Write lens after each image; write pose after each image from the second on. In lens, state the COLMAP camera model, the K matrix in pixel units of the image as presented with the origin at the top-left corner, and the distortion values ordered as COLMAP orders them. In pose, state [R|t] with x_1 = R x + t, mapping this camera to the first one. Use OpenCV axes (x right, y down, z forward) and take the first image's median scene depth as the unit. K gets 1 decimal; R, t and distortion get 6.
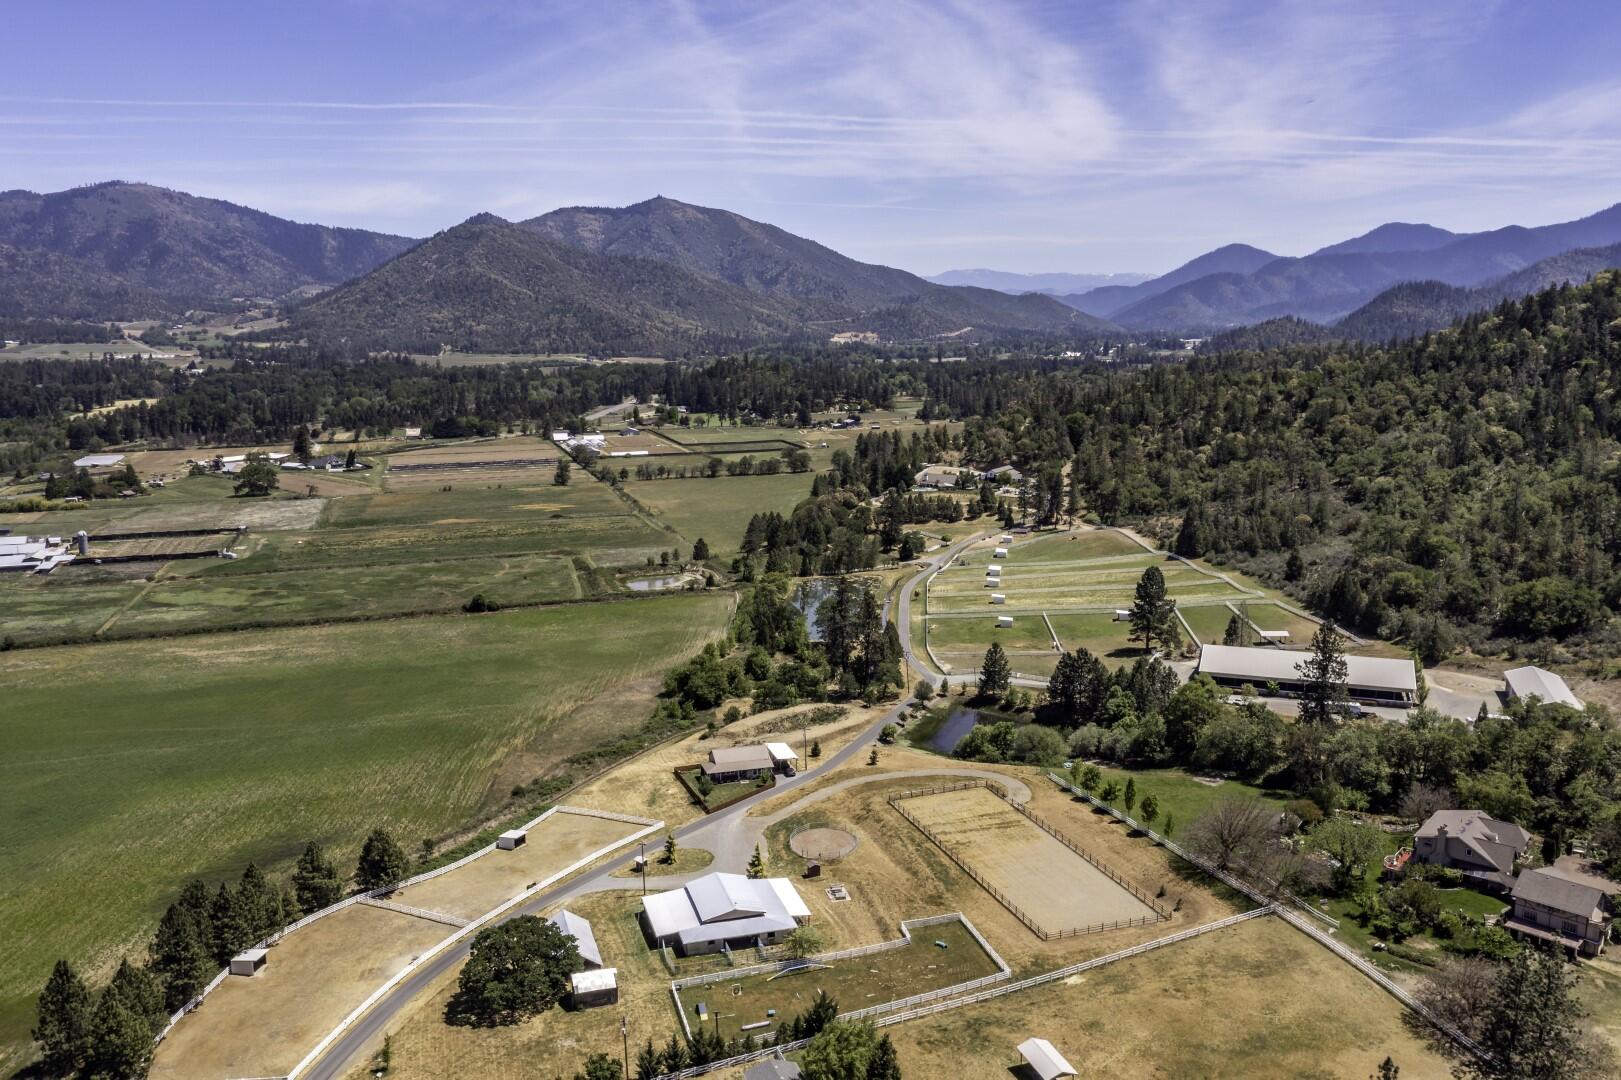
lens RADIAL K [[1262.2, 0, 795.8], [0, 1262.2, 550.8], [0, 0, 1]] dist [-0.032575, 0.018672]
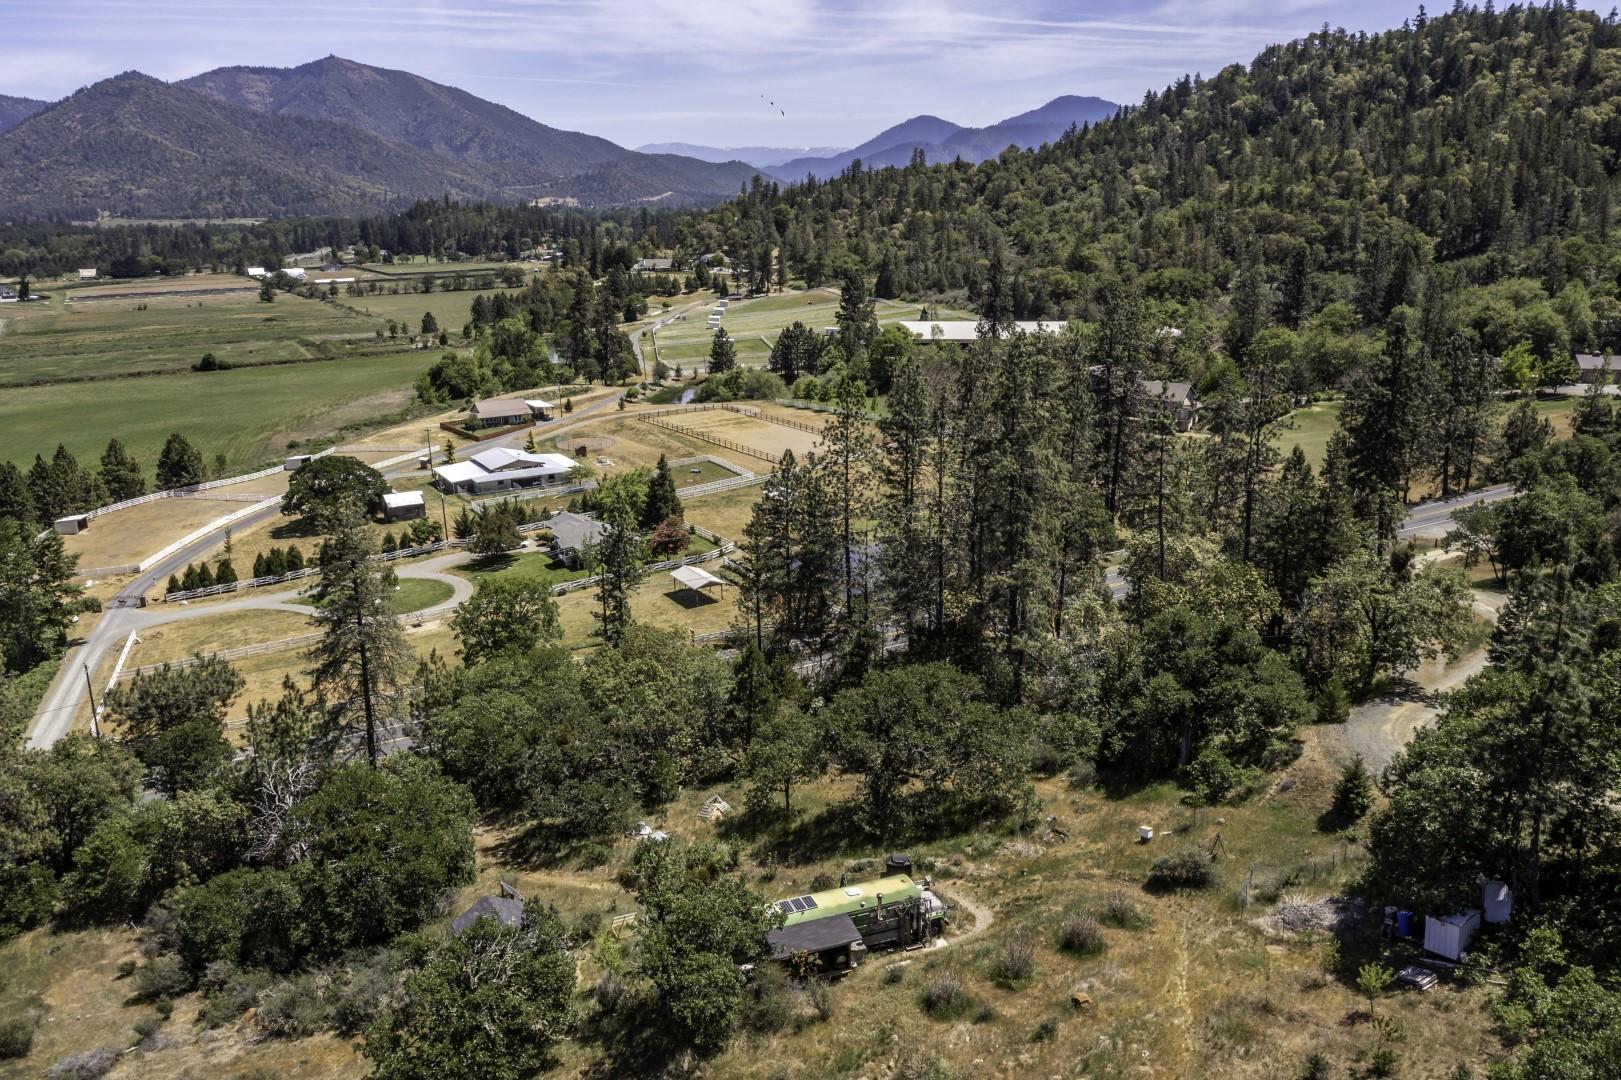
lens RADIAL K [[1262.2, 0, 786.8], [0, 1262.2, 551.1], [0, 0, 1]] dist [-0.032575, 0.018672]
pose [[0.974739, -0.064961, 0.213690, -0.019546], [0.045196, 0.994344, 0.096116, 0.085478], [-0.218725, -0.084030, 0.972162, -0.062174]]
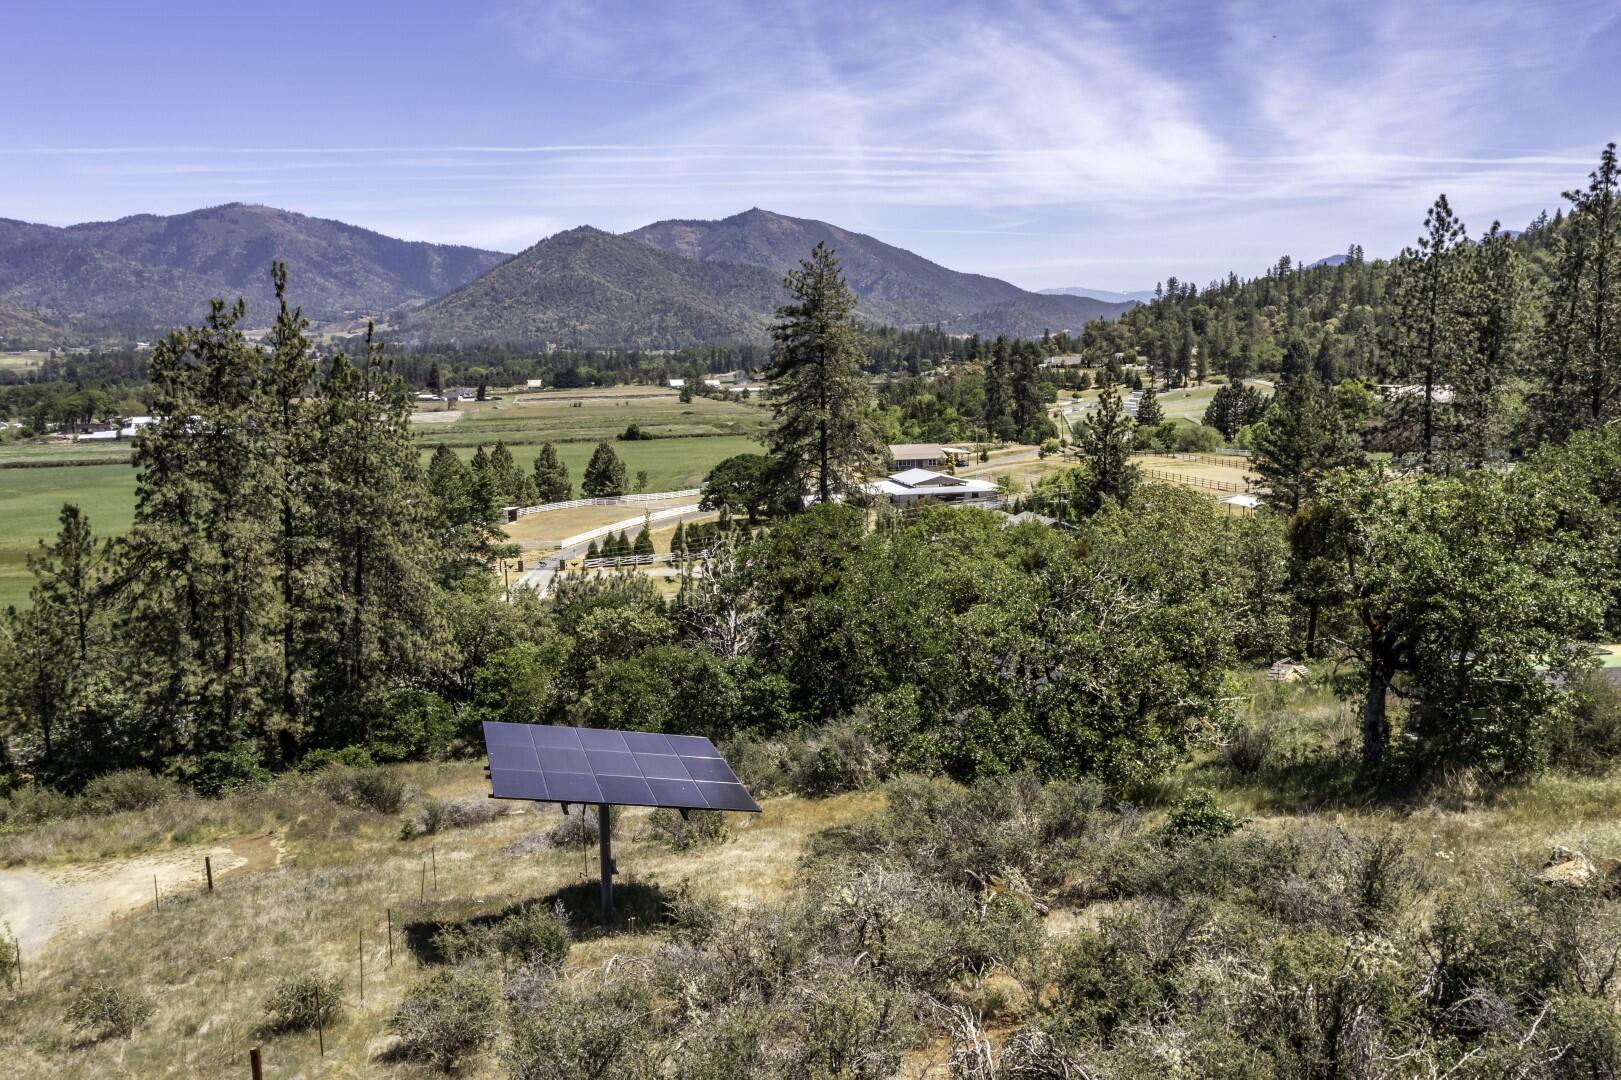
lens RADIAL K [[1262.2, 0, 797.1], [0, 1262.2, 557.7], [0, 0, 1]] dist [-0.032575, 0.018672]
pose [[0.997565, 0.004128, -0.069624, -0.030657], [-0.005121, 0.999888, -0.014089, 0.118296], [0.069558, 0.014411, 0.997474, -0.029356]]
